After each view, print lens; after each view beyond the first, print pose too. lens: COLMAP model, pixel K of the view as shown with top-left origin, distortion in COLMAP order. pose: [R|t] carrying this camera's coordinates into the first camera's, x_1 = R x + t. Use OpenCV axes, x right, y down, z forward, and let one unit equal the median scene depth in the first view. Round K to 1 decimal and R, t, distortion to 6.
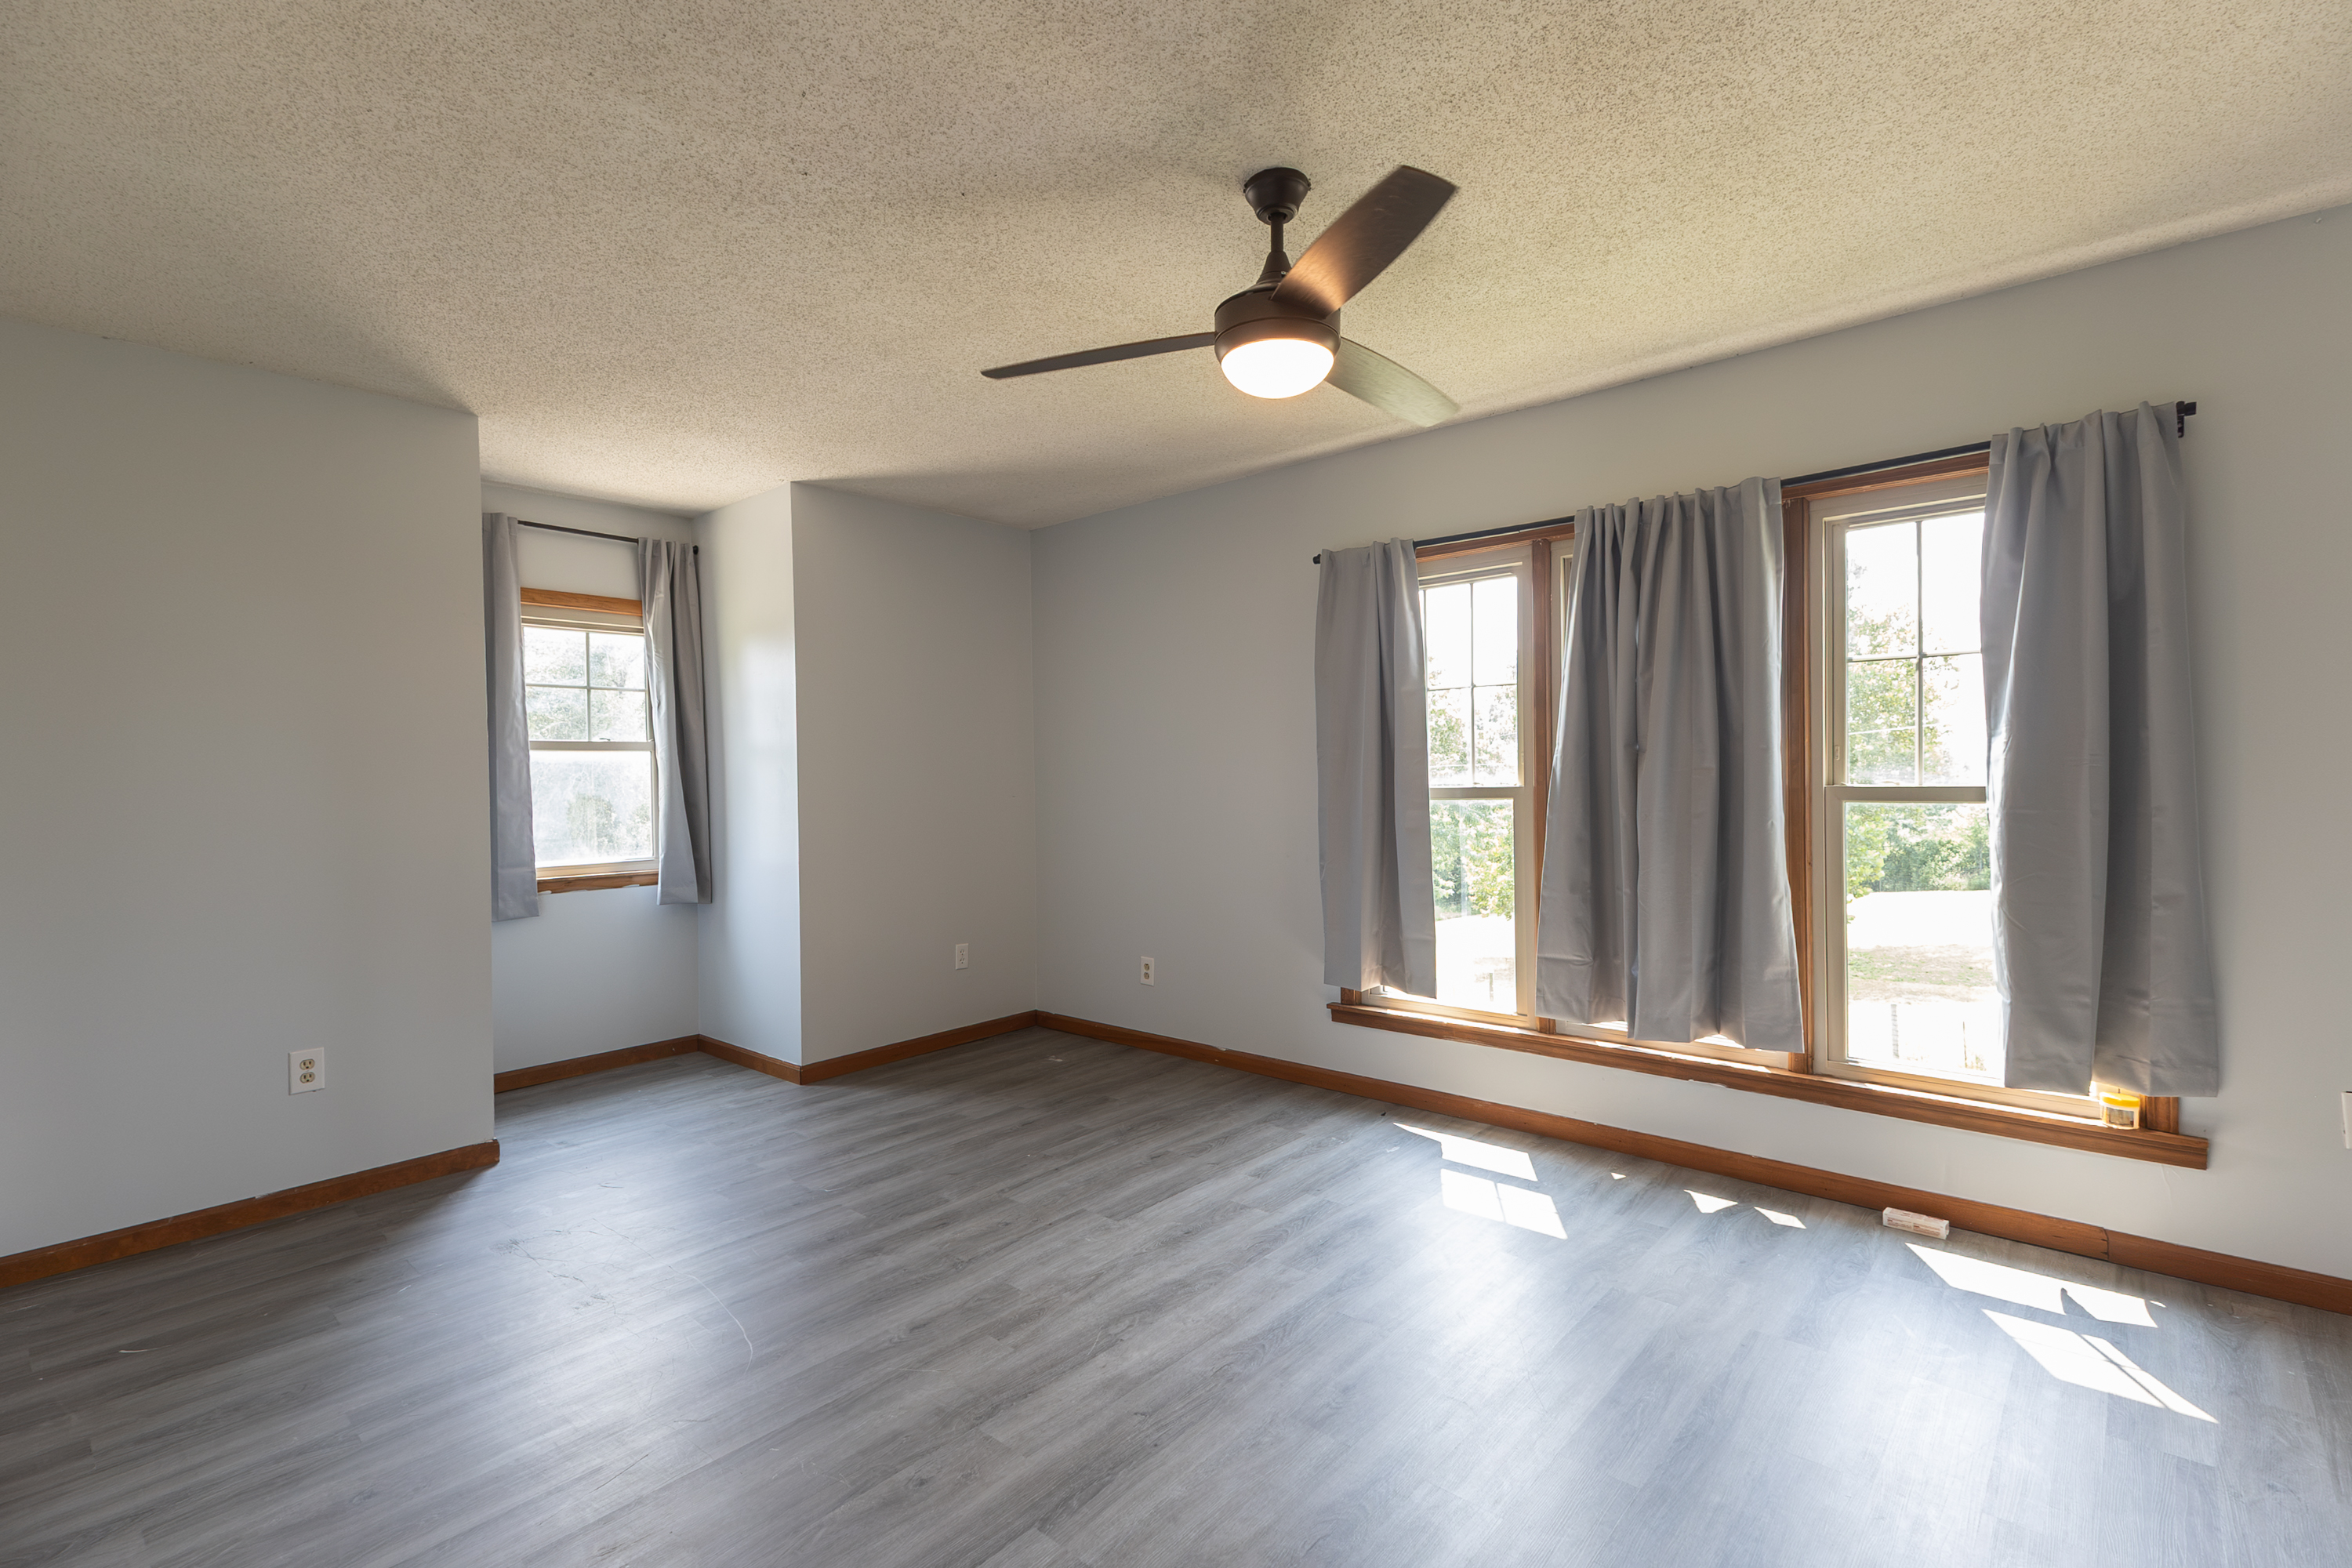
lens RADIAL K [[1070.1, 0, 1172.6], [0, 1070.1, 787.8], [0, 0, 1]] dist [0.024803, -0.009552]
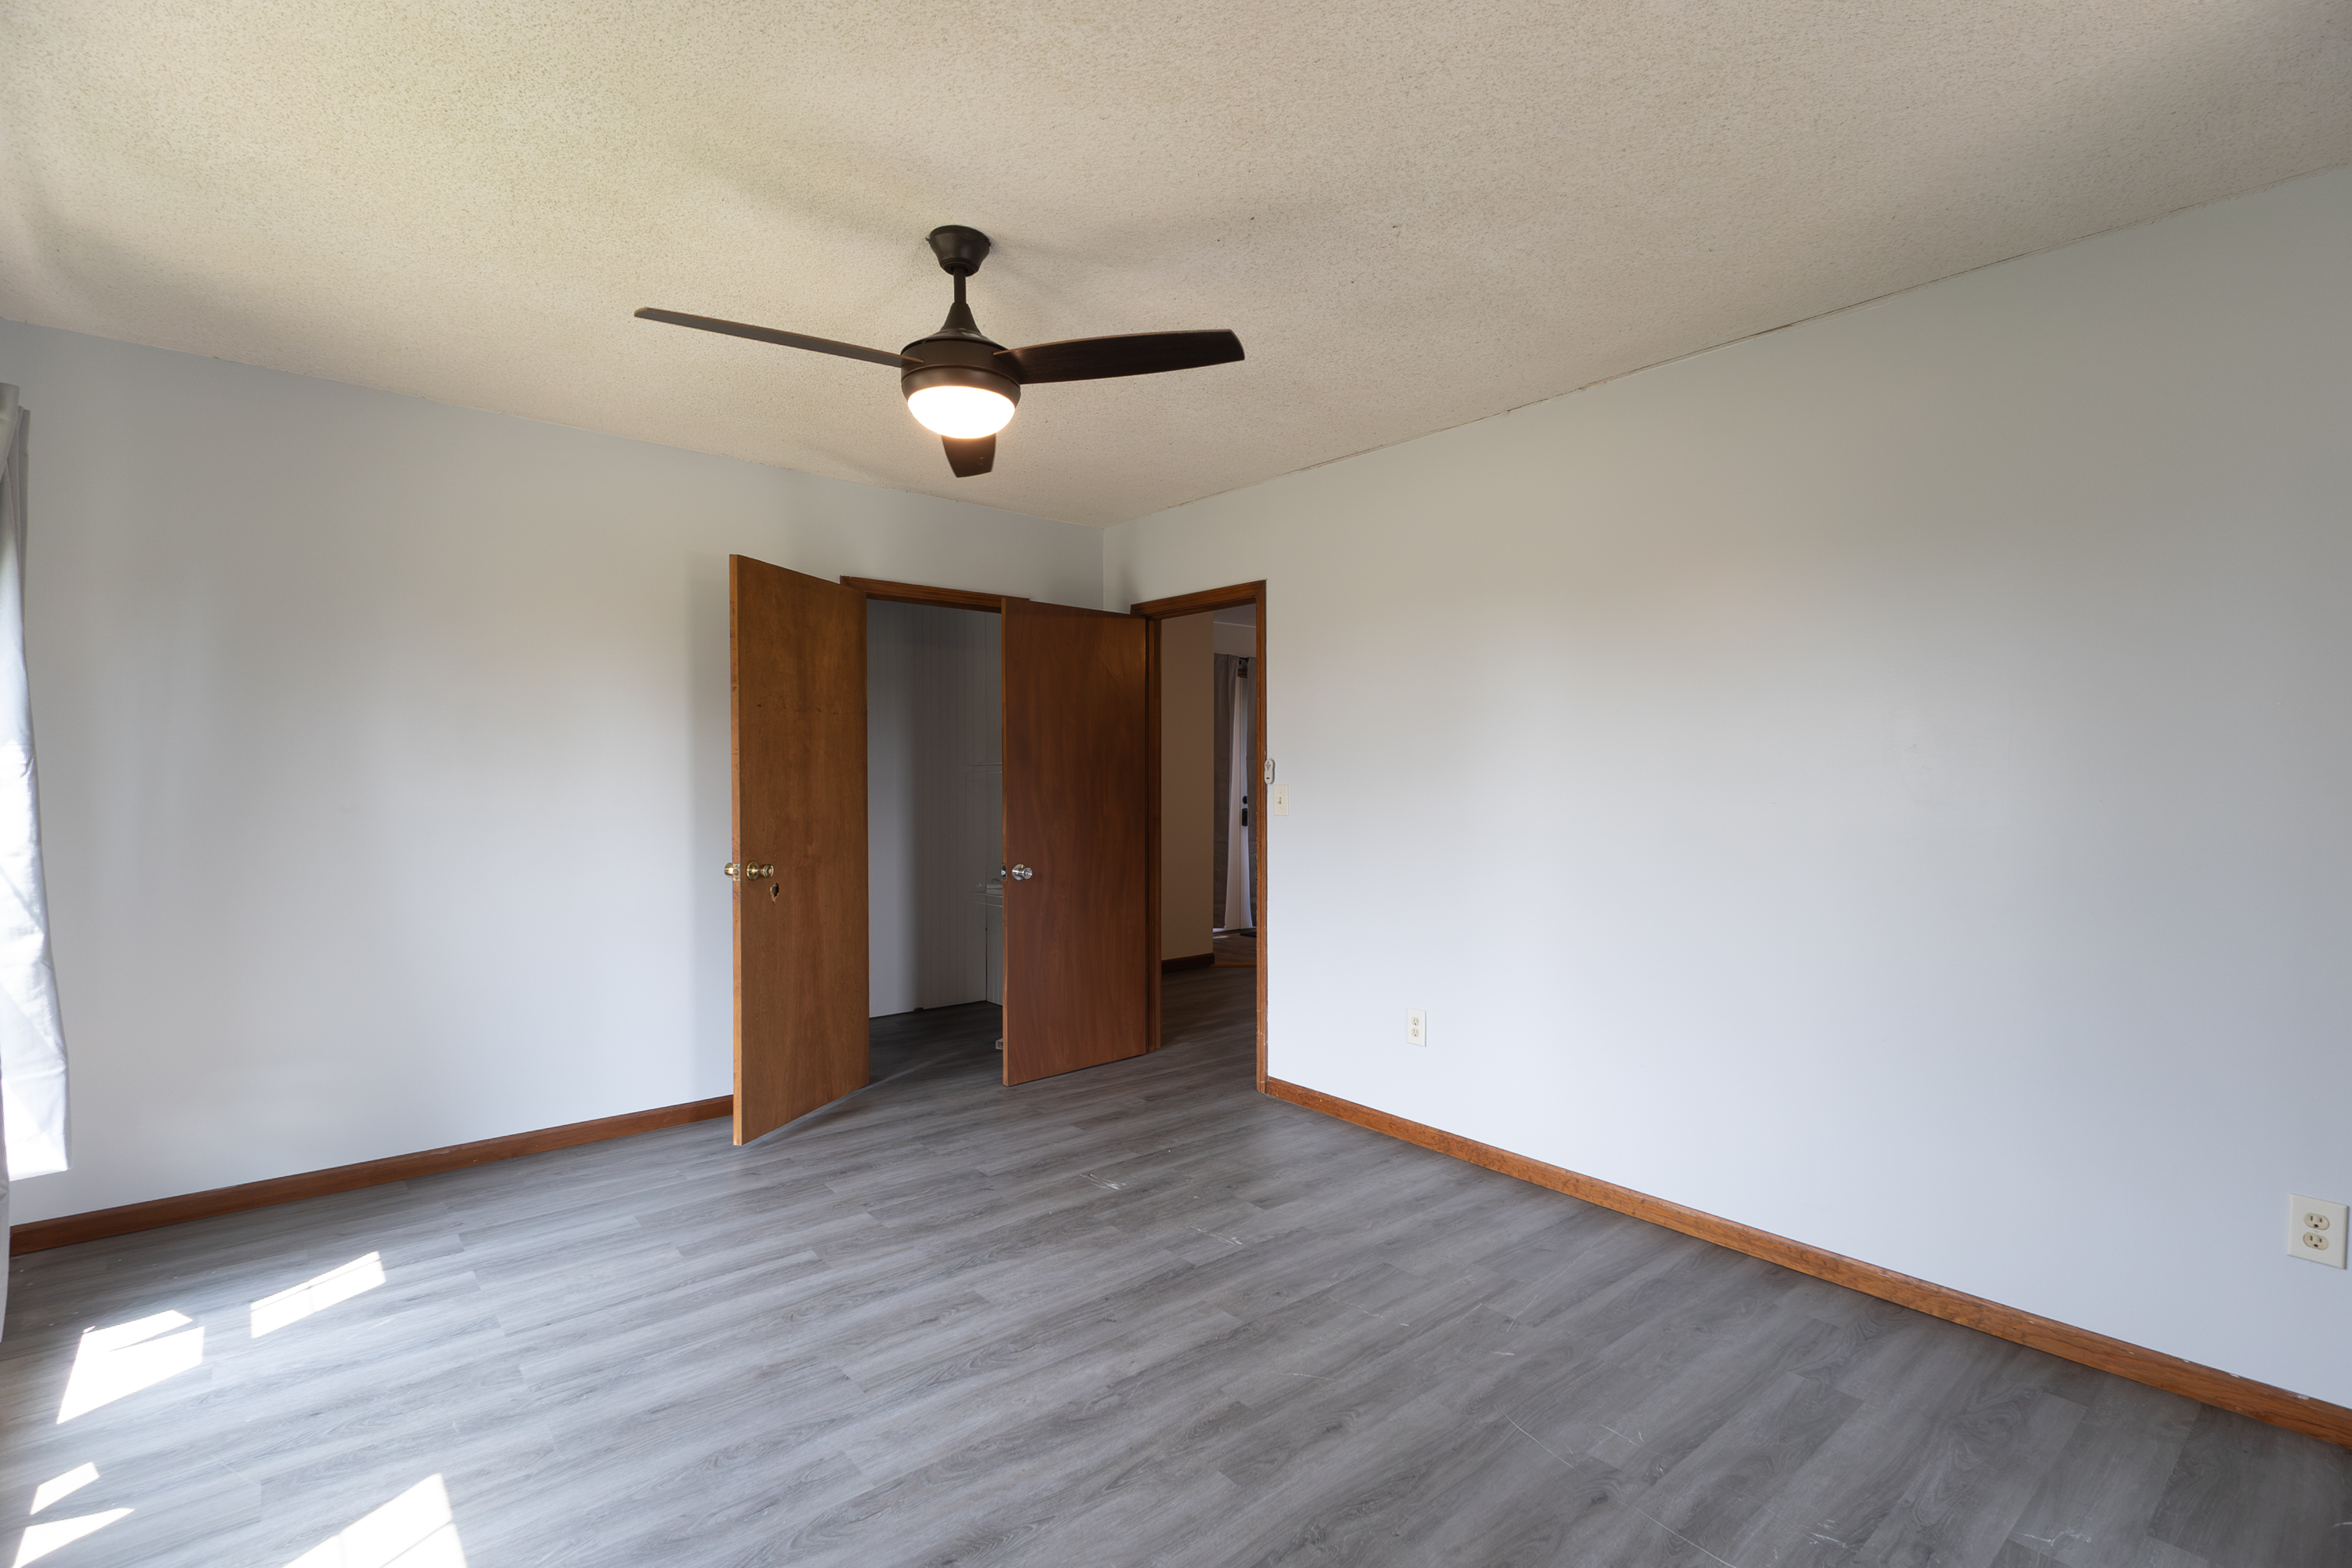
lens RADIAL K [[1070.1, 0, 1172.6], [0, 1070.1, 787.8], [0, 0, 1]] dist [0.024803, -0.009552]
pose [[-0.989529, 0.012721, 0.143776, -0.253164], [0.014978, 0.999781, 0.014632, -0.027847], [-0.143558, 0.016632, -0.989502, 1.976321]]
